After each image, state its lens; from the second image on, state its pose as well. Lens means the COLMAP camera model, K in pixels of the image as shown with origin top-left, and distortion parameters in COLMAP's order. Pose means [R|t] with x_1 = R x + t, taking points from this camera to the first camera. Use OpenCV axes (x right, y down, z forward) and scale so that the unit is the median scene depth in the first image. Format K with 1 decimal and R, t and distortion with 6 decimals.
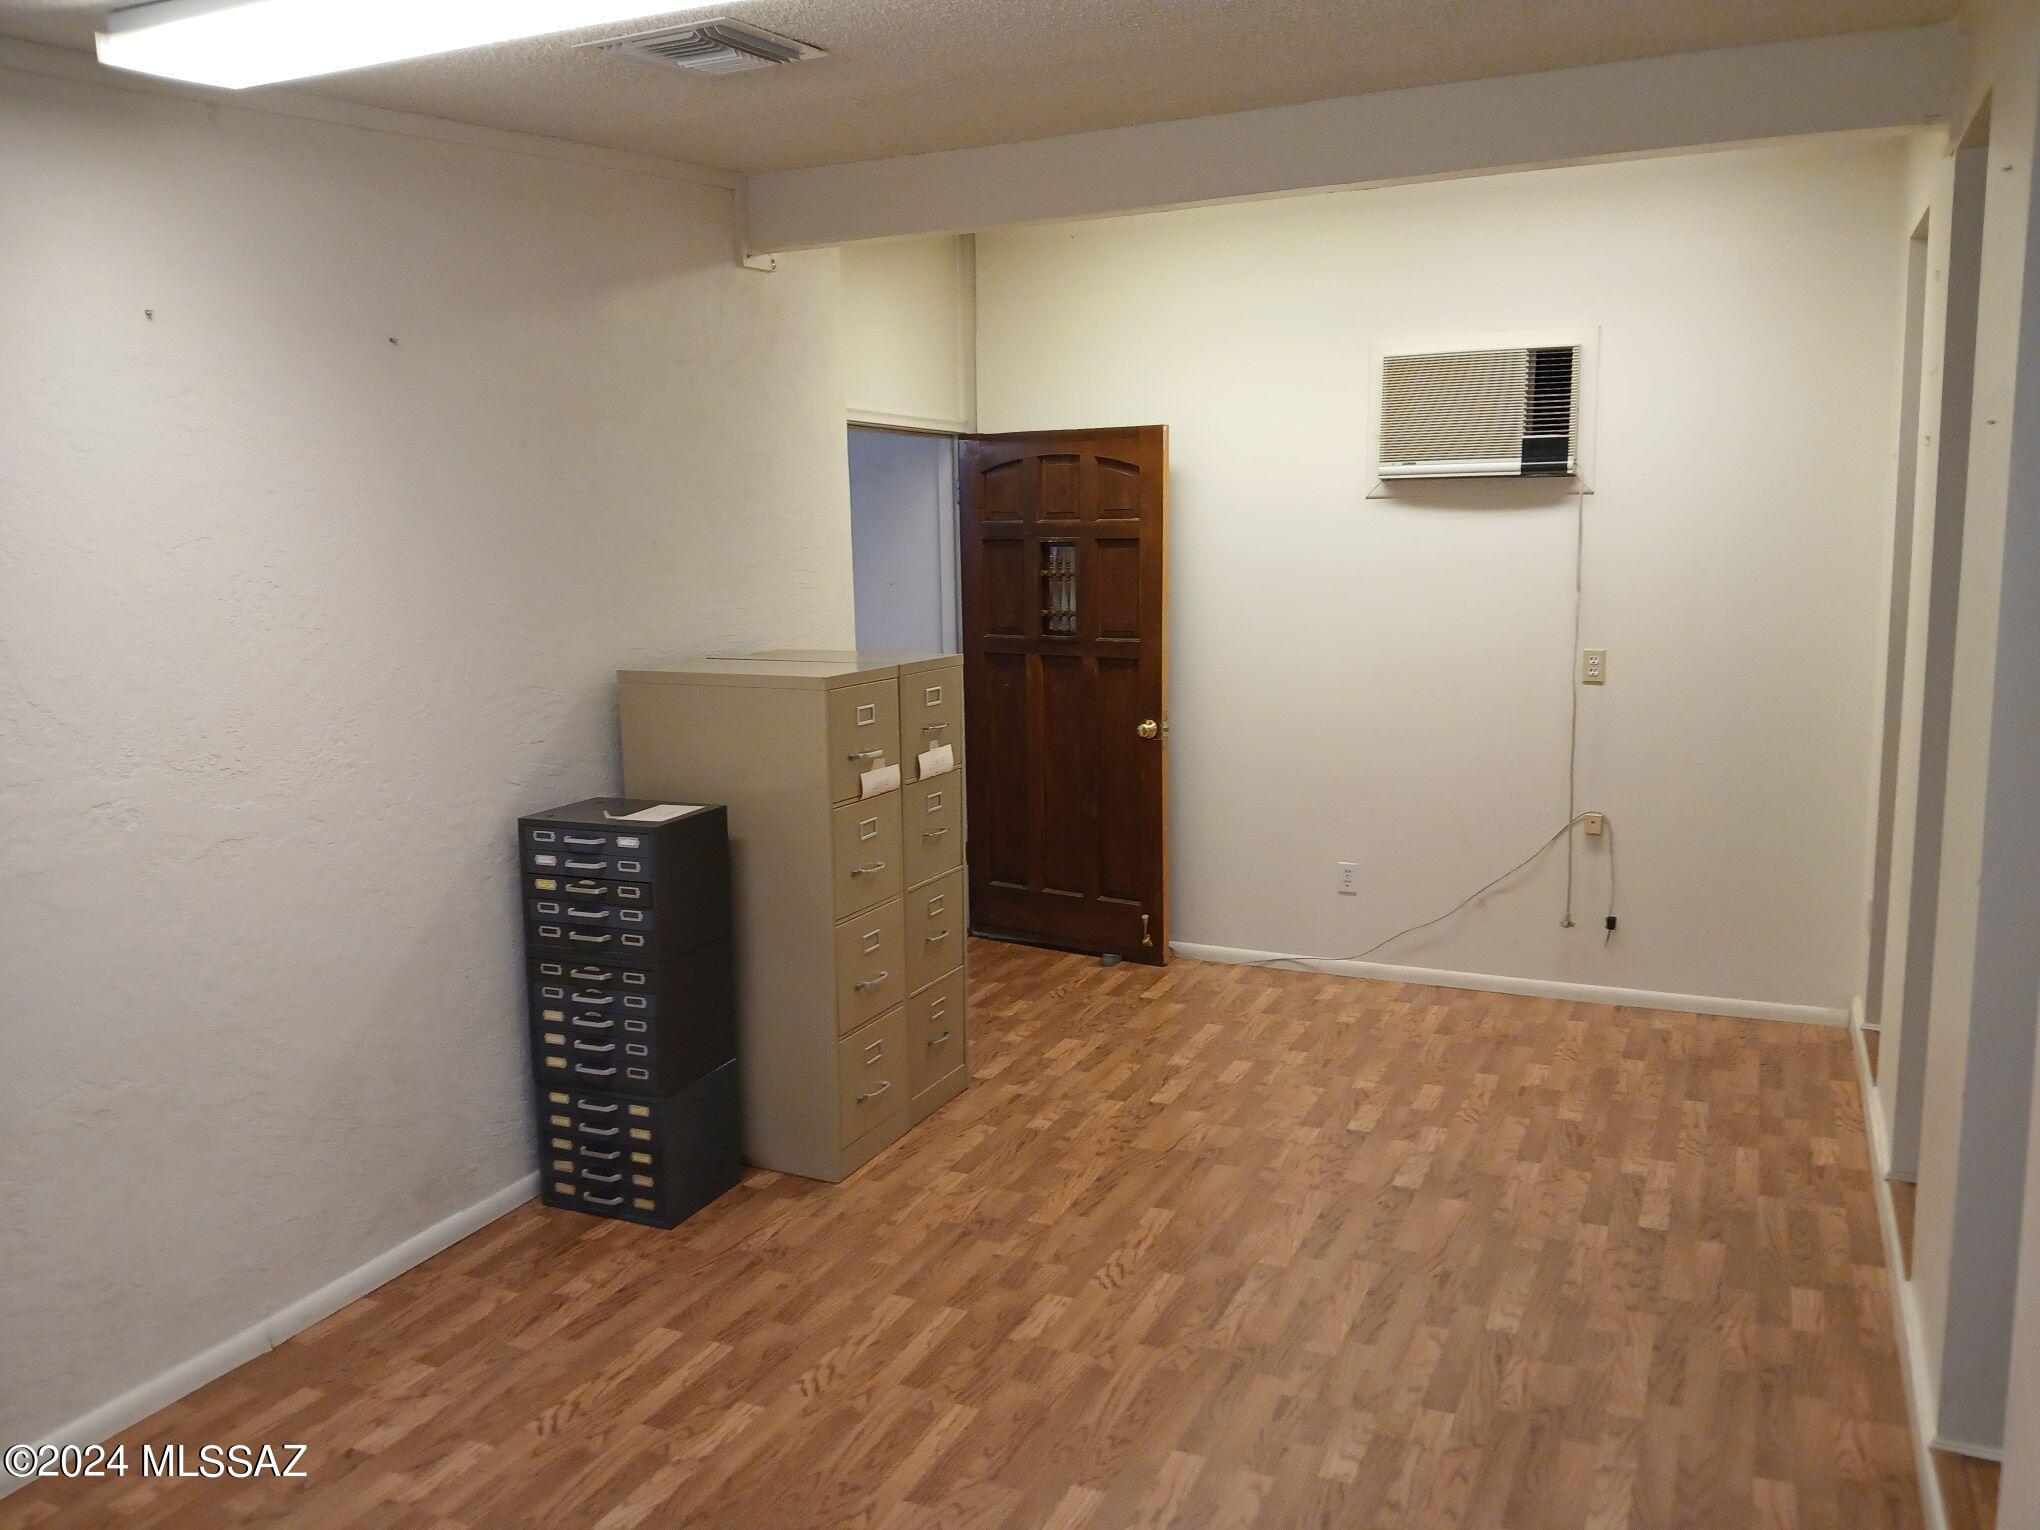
lens RADIAL K [[1667.1, 0, 1020.0], [0, 1667.1, 765.0], [0, 0, 1]] dist [0.002633, -0.005456]
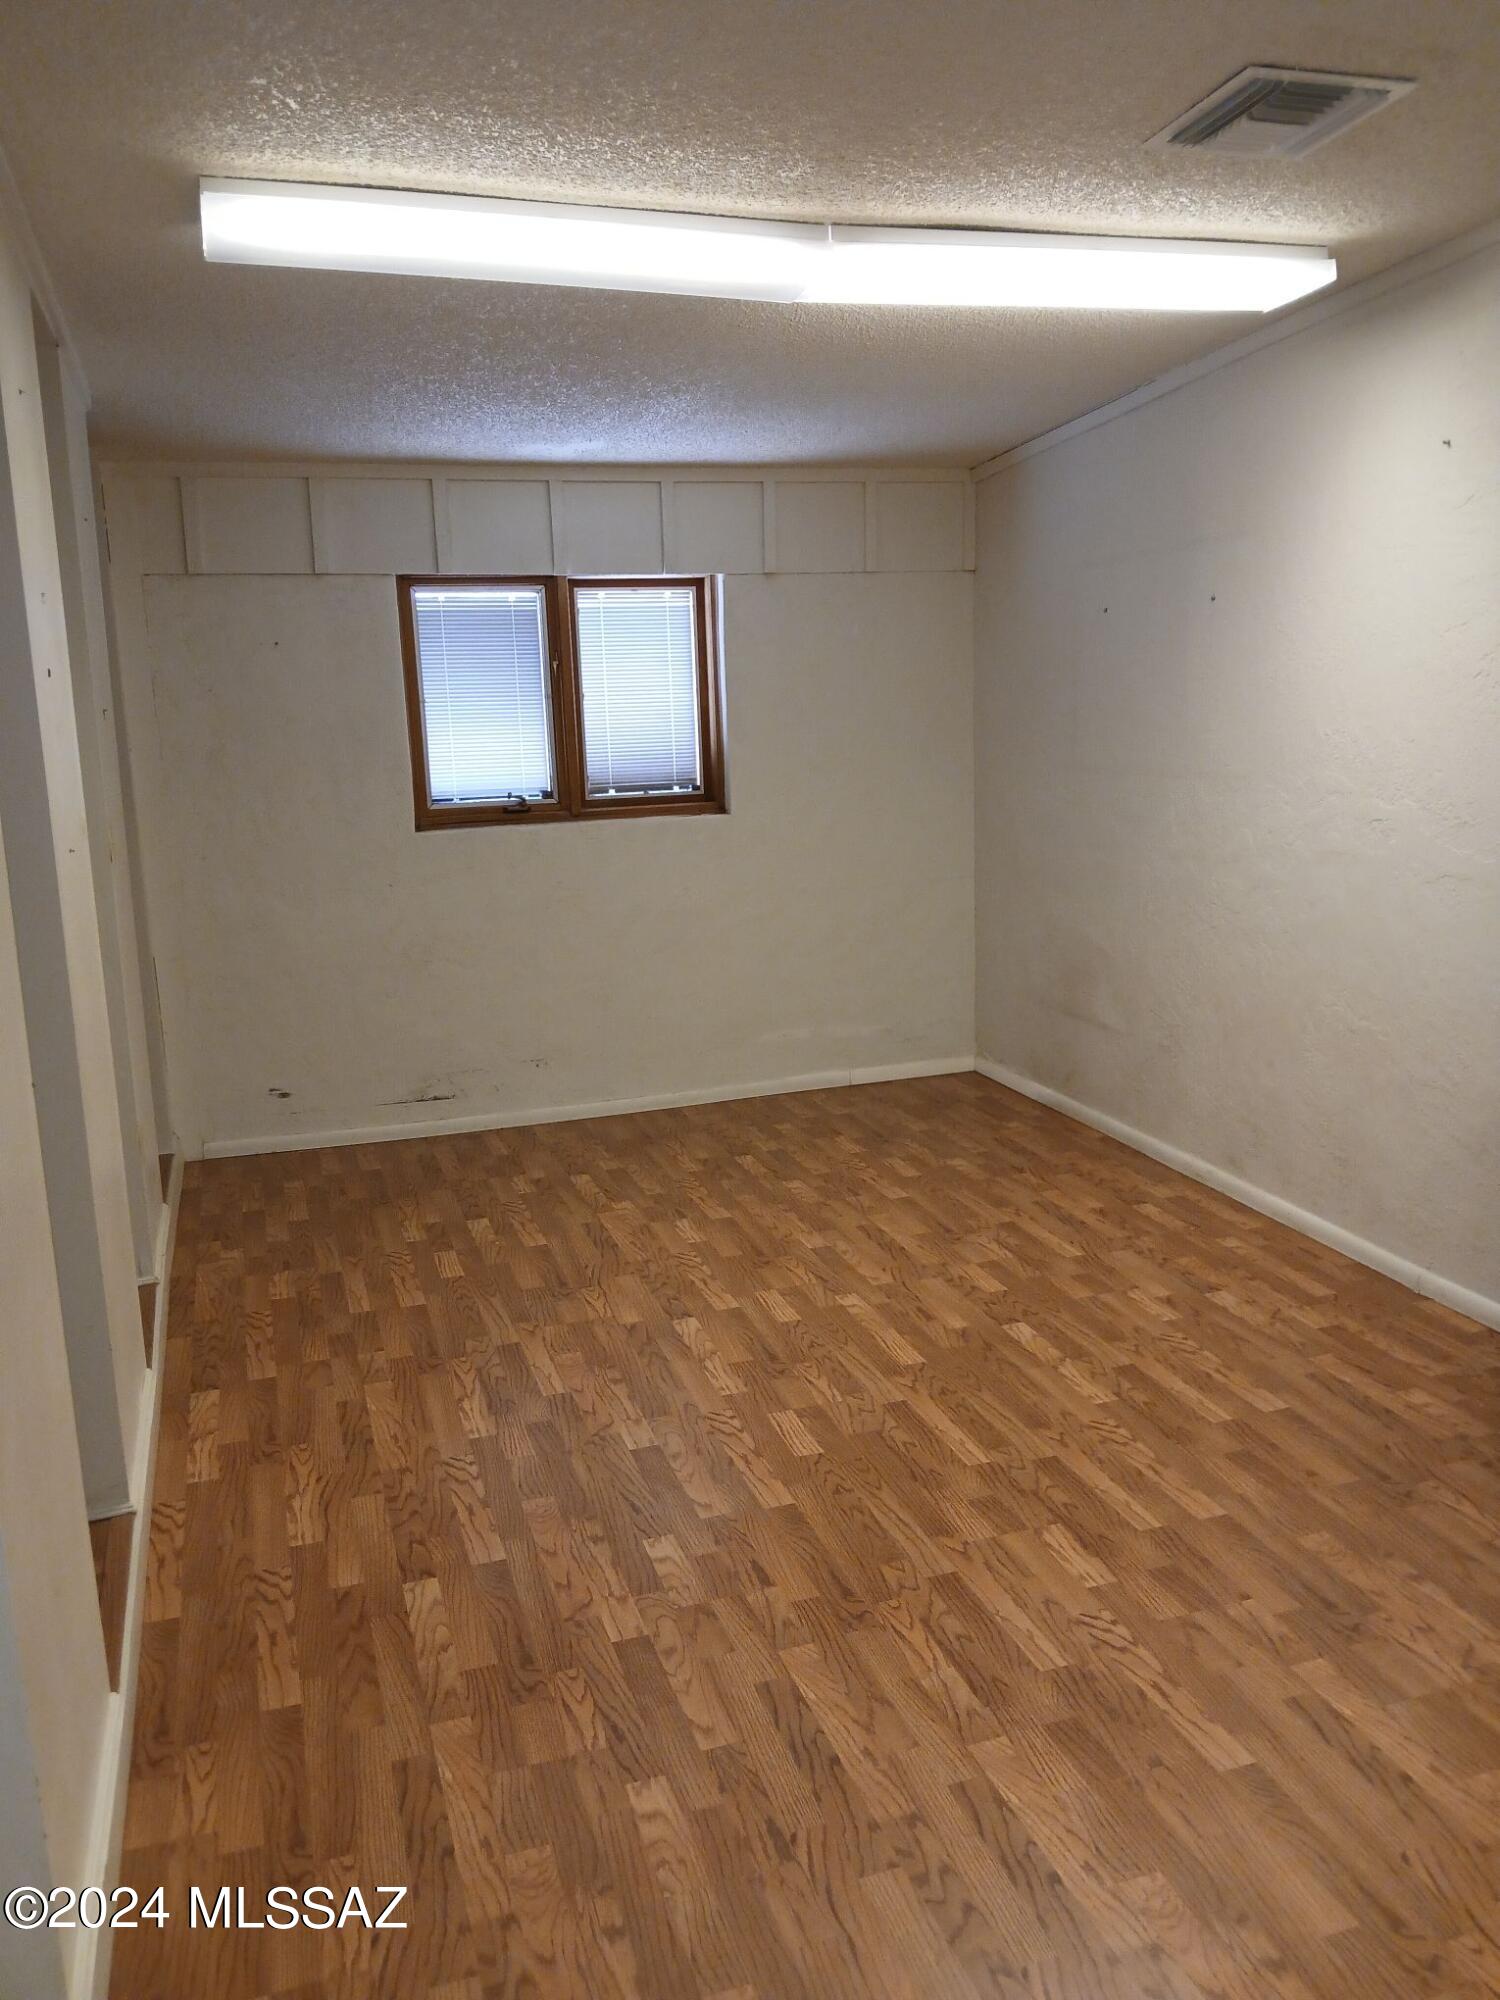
lens RADIAL K [[1510.9, 0, 754.0], [0, 1510.9, 1031.1], [0, 0, 1]] dist [0.076603, -0.113920]
pose [[-0.733243, 0.199135, -0.650154, 0.639856], [-0.052741, 0.936619, 0.346358, -0.209004], [0.677918, 0.288254, -0.676267, 1.427126]]
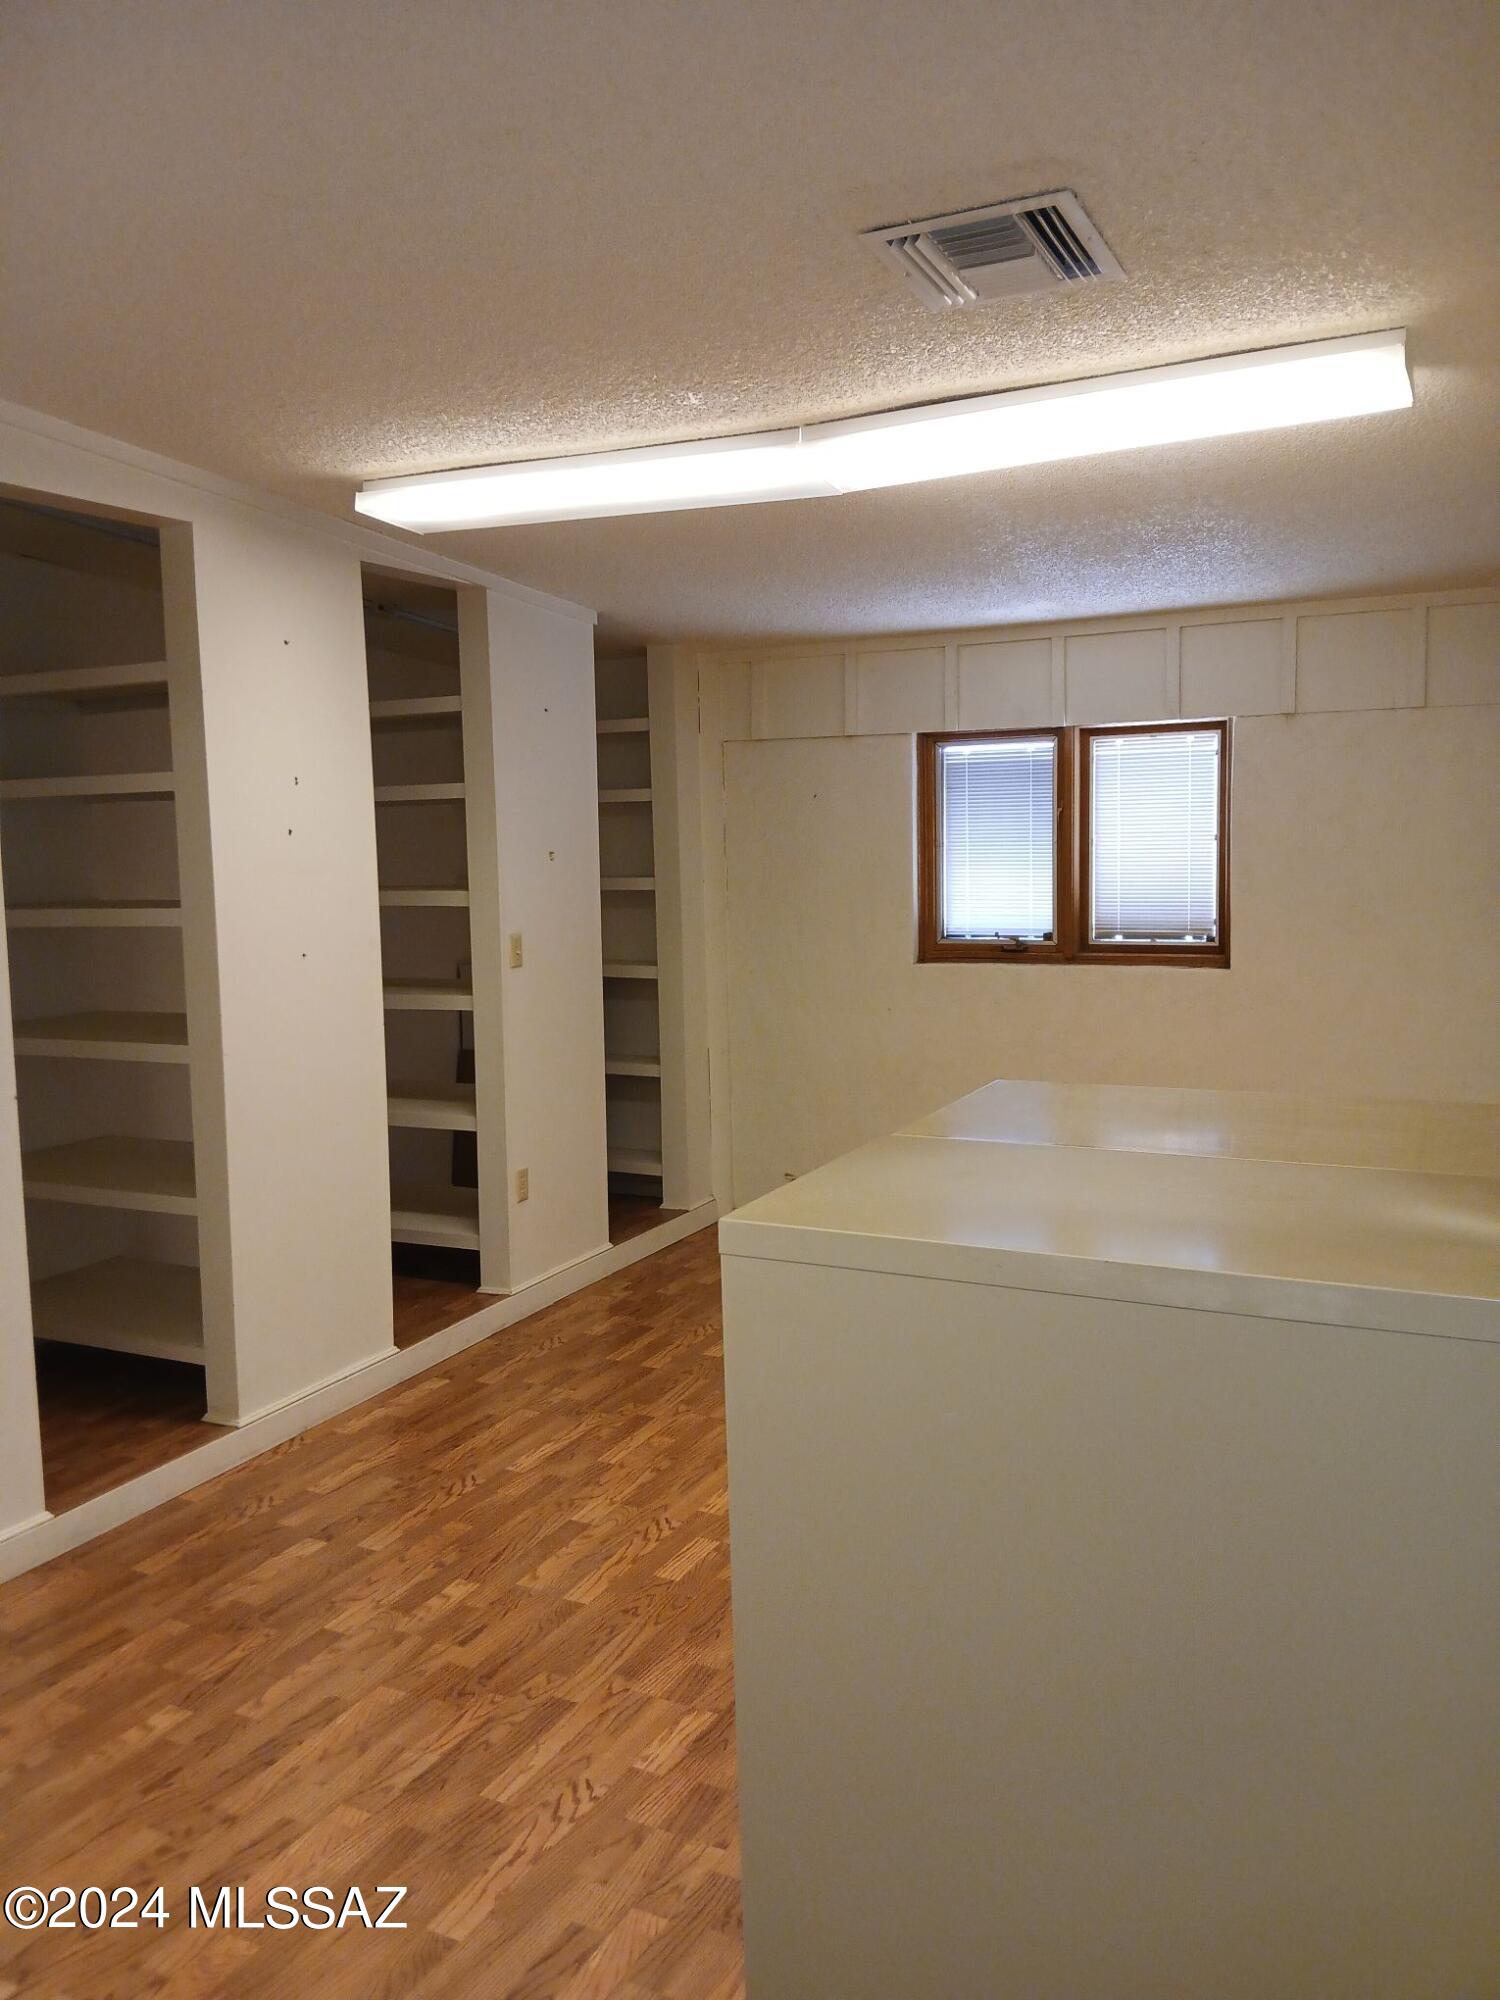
lens RADIAL K [[1537.0, 0, 750.0], [0, 1537.0, 1000.0], [0, 0, 1]] dist [0.070745, -0.129551]
pose [[-0.998352, 0.041381, 0.039772, -0.075457], [0.050030, 0.967036, 0.249677, -0.240088], [-0.028129, 0.251255, -0.967512, 1.761245]]
